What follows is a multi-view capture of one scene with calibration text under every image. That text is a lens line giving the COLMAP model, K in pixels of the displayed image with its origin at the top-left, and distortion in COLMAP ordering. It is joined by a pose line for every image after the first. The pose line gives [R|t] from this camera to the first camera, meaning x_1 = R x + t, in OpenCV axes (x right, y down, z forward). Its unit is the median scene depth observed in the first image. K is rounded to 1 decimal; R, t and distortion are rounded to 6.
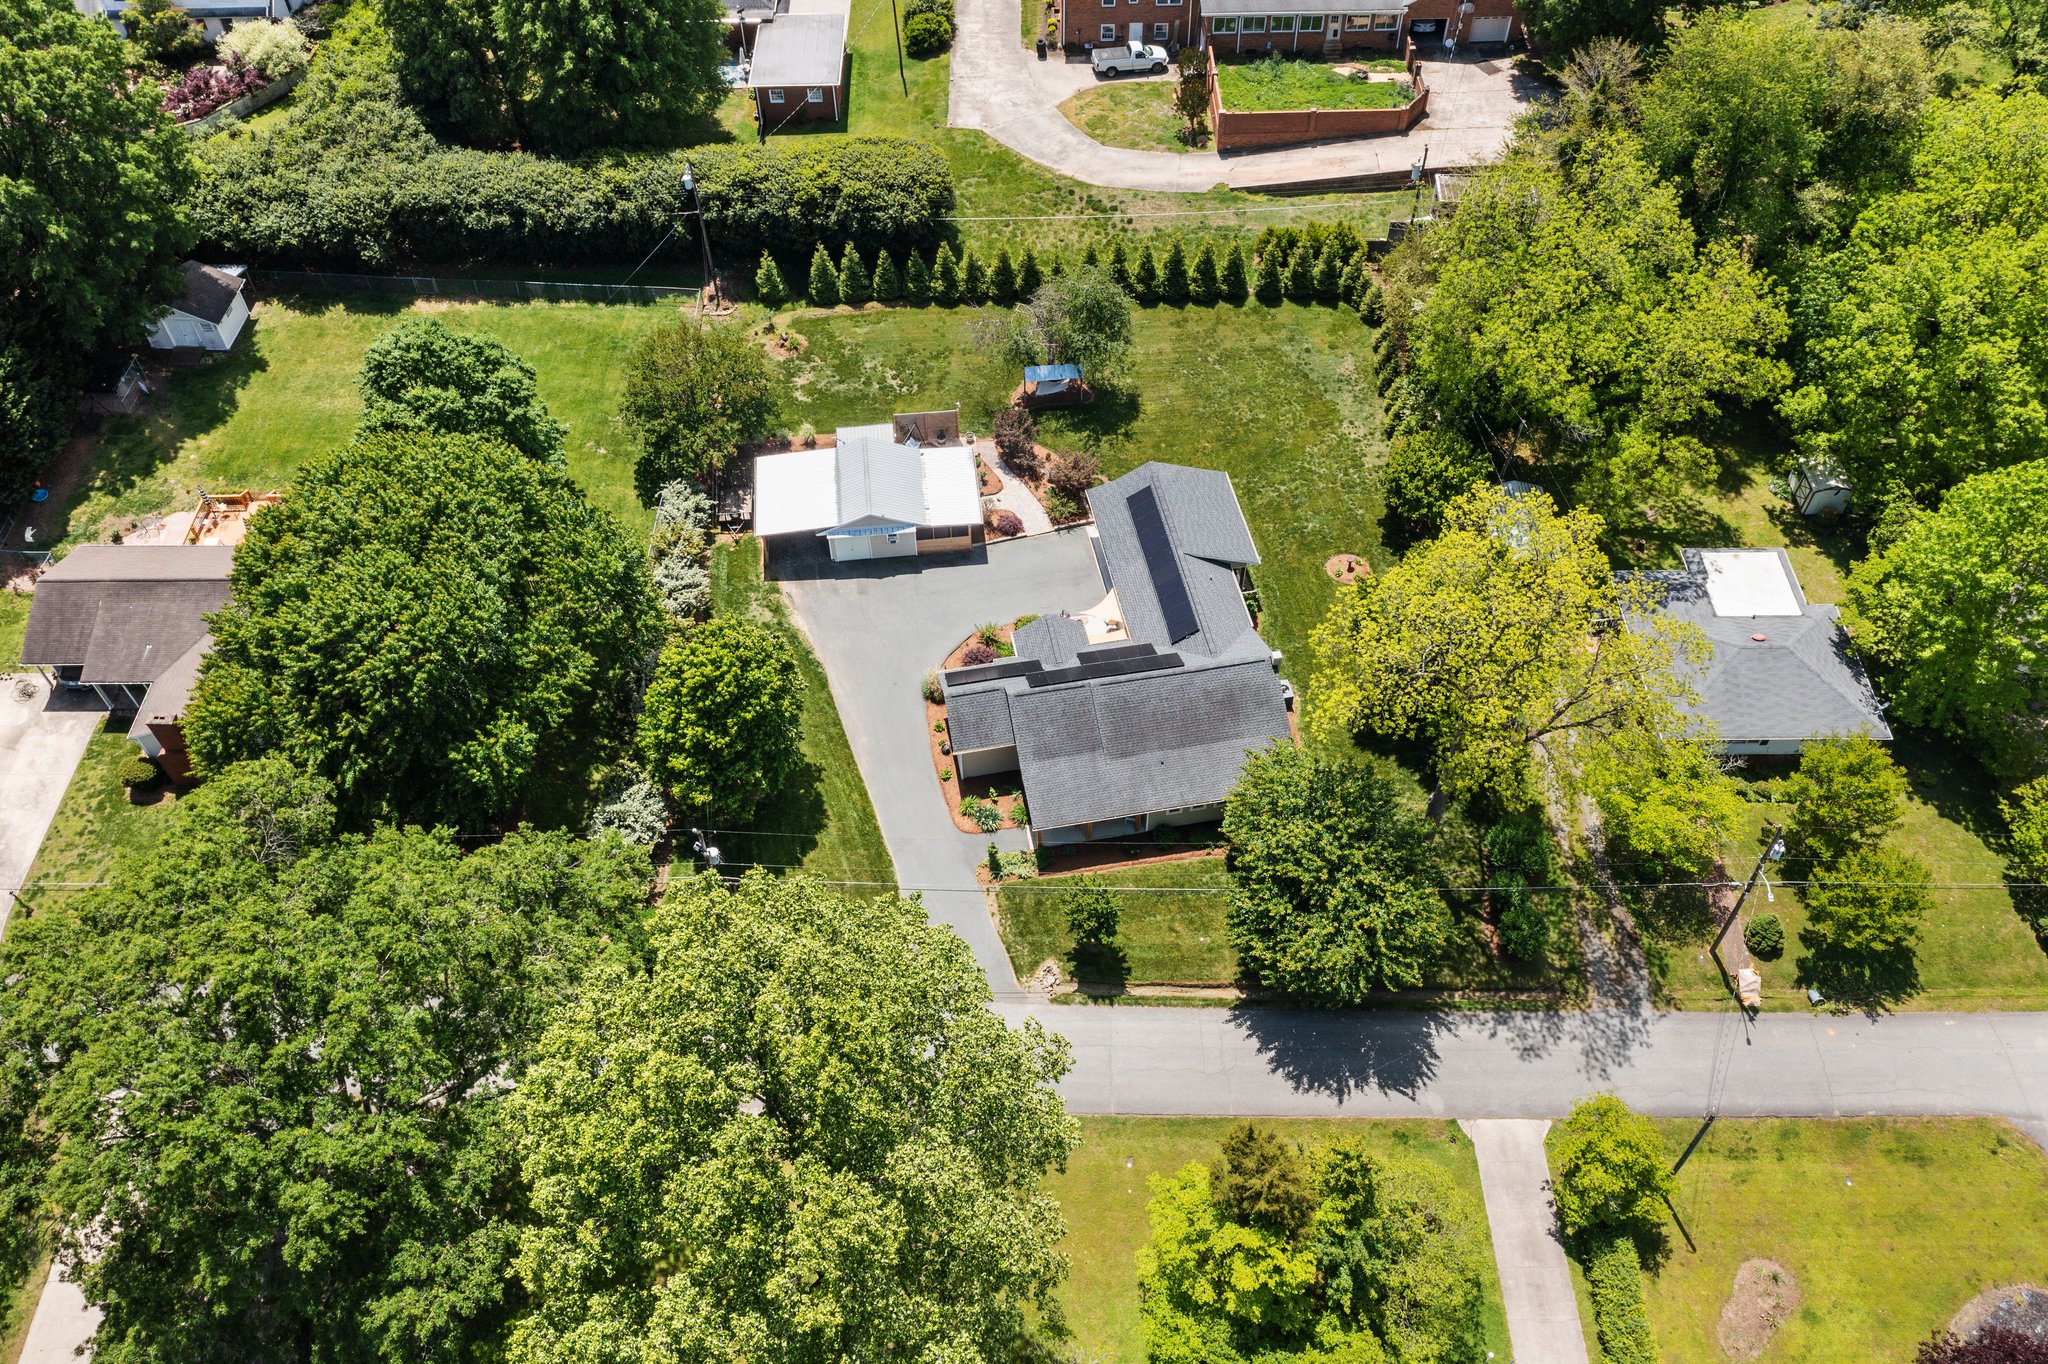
lens RADIAL K [[1610.8, 0, 1033.1], [0, 1610.8, 683.4], [0, 0, 1]] dist [0.006589, -0.003860]
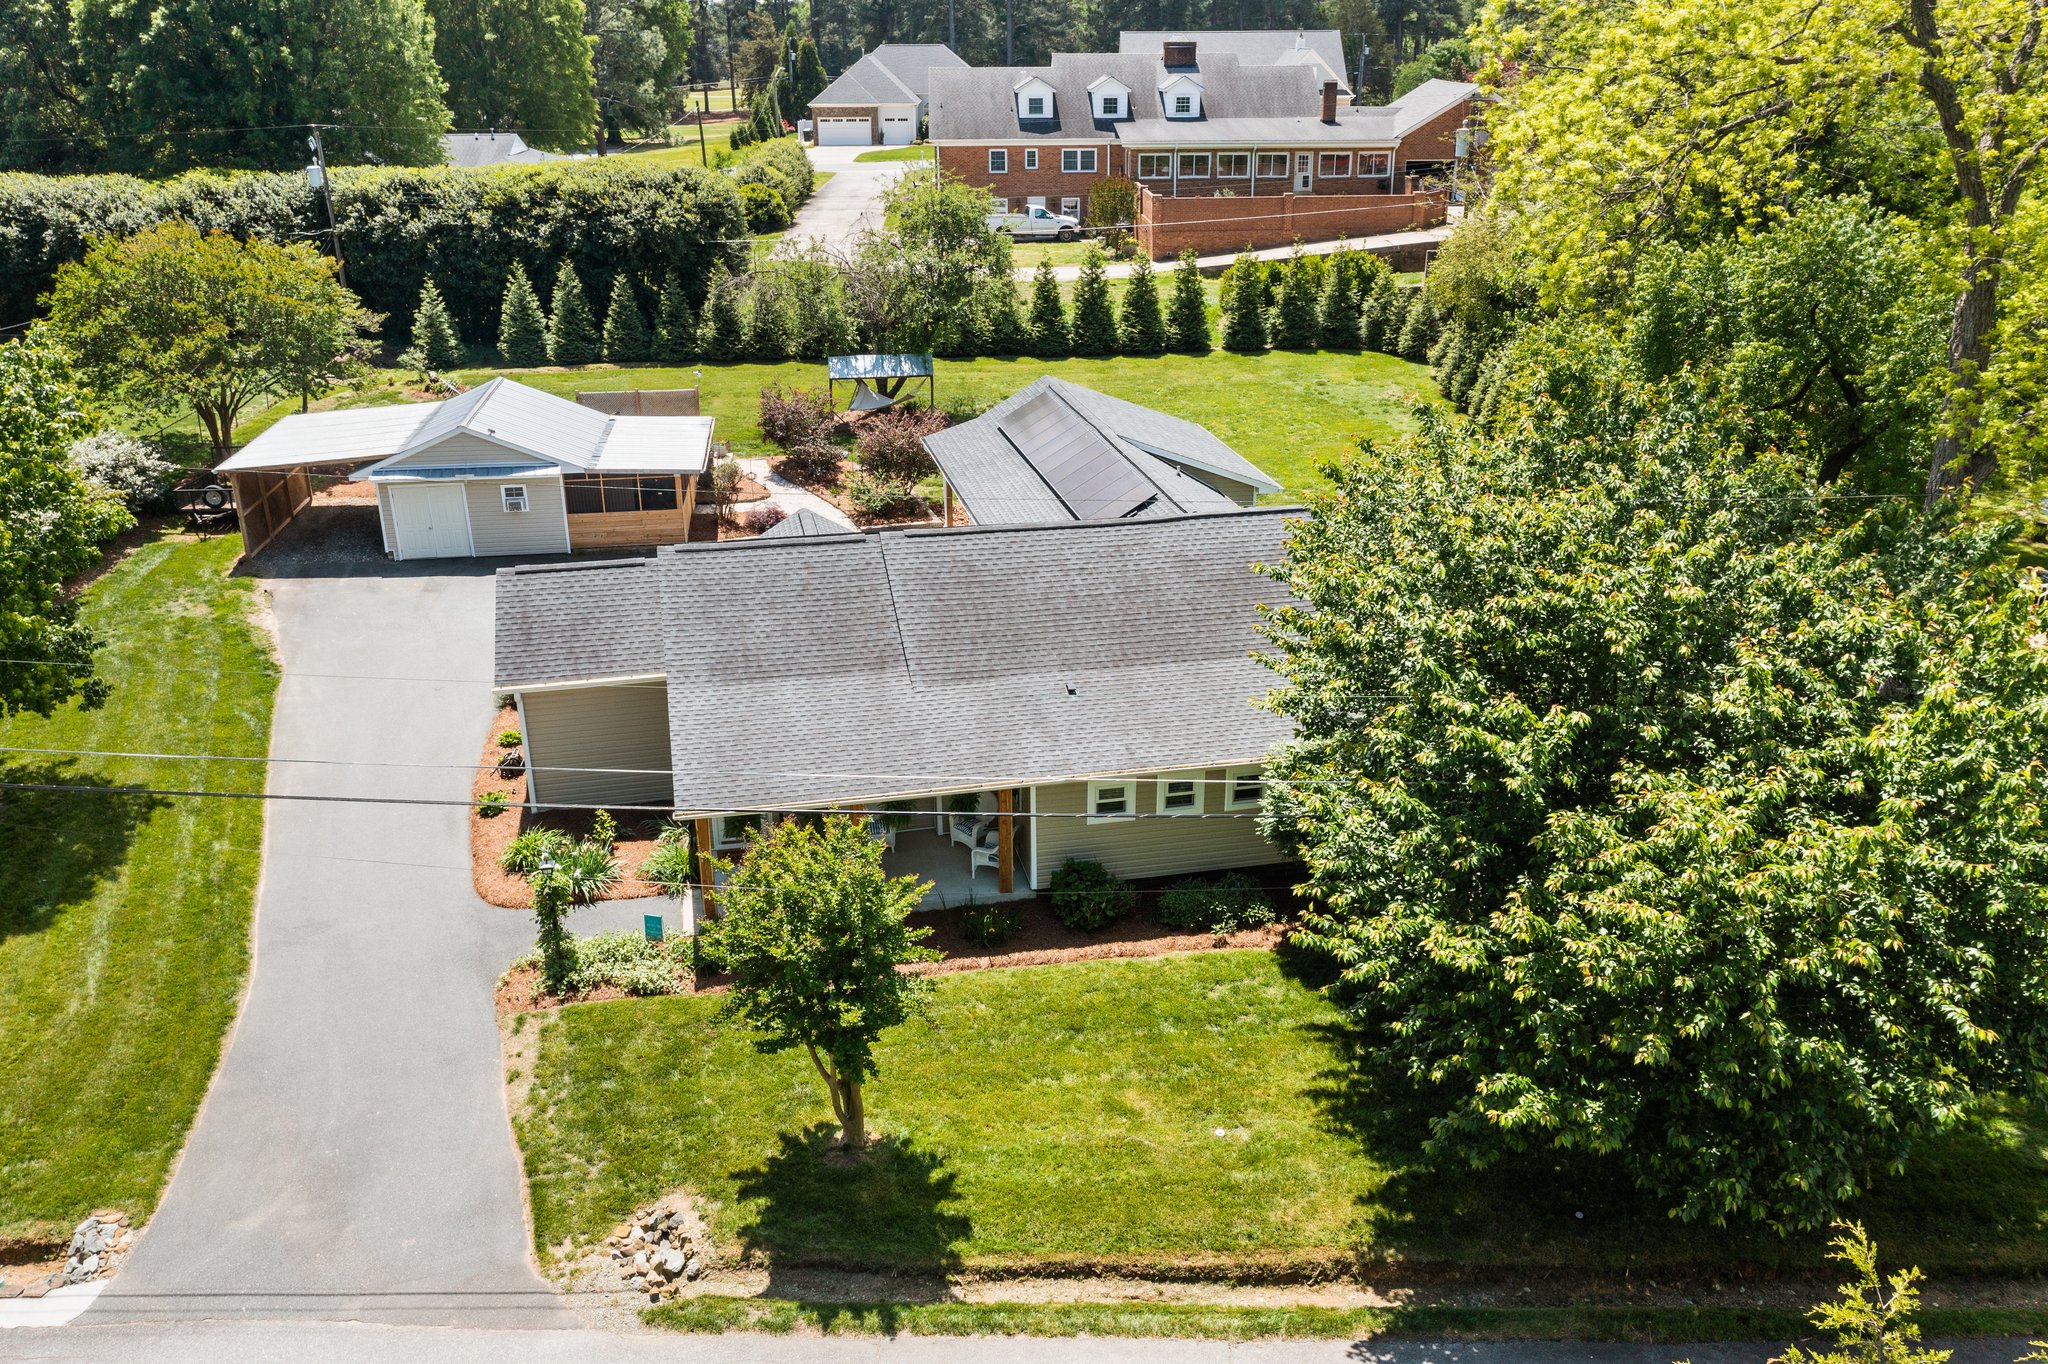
lens RADIAL K [[1610.8, 0, 1024.4], [0, 1610.8, 685.6], [0, 0, 1]] dist [0.006589, -0.003860]
pose [[0.999719, -0.005431, 0.023058, 0.047758], [0.015771, 0.878887, -0.476770, 0.169881], [-0.017676, 0.477000, 0.878726, 0.534238]]
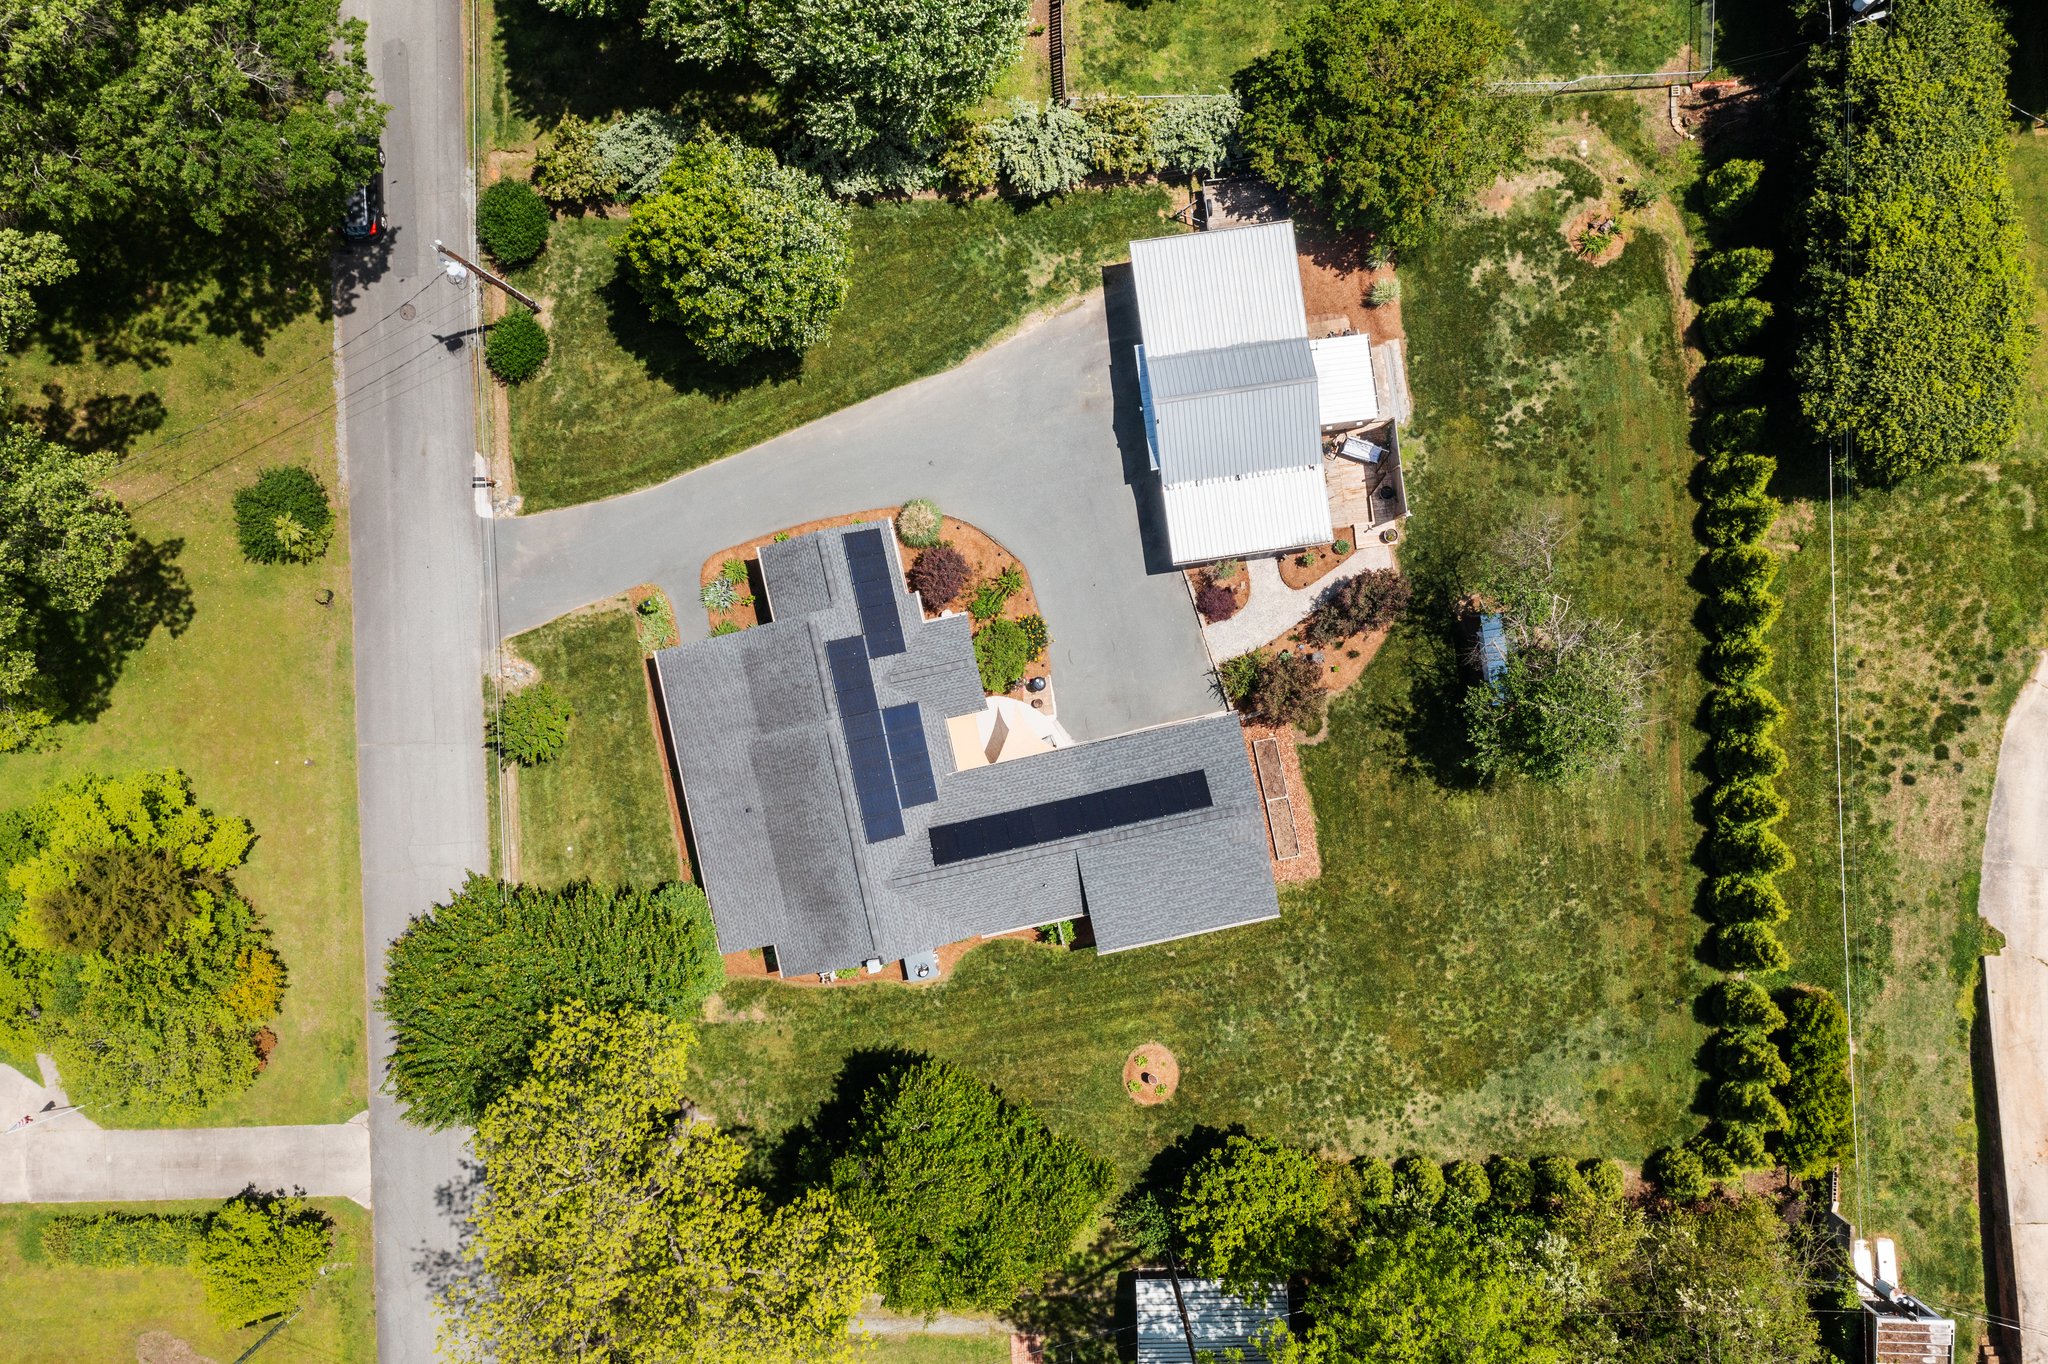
lens RADIAL K [[1610.8, 0, 1022.2], [0, 1610.8, 672.1], [0, 0, 1]] dist [0.006589, -0.003860]
pose [[0.029712, 0.999501, 0.010740, 0.005354], [-0.764542, 0.015803, 0.644380, -0.445090], [0.643889, -0.027357, 0.764630, 0.372585]]
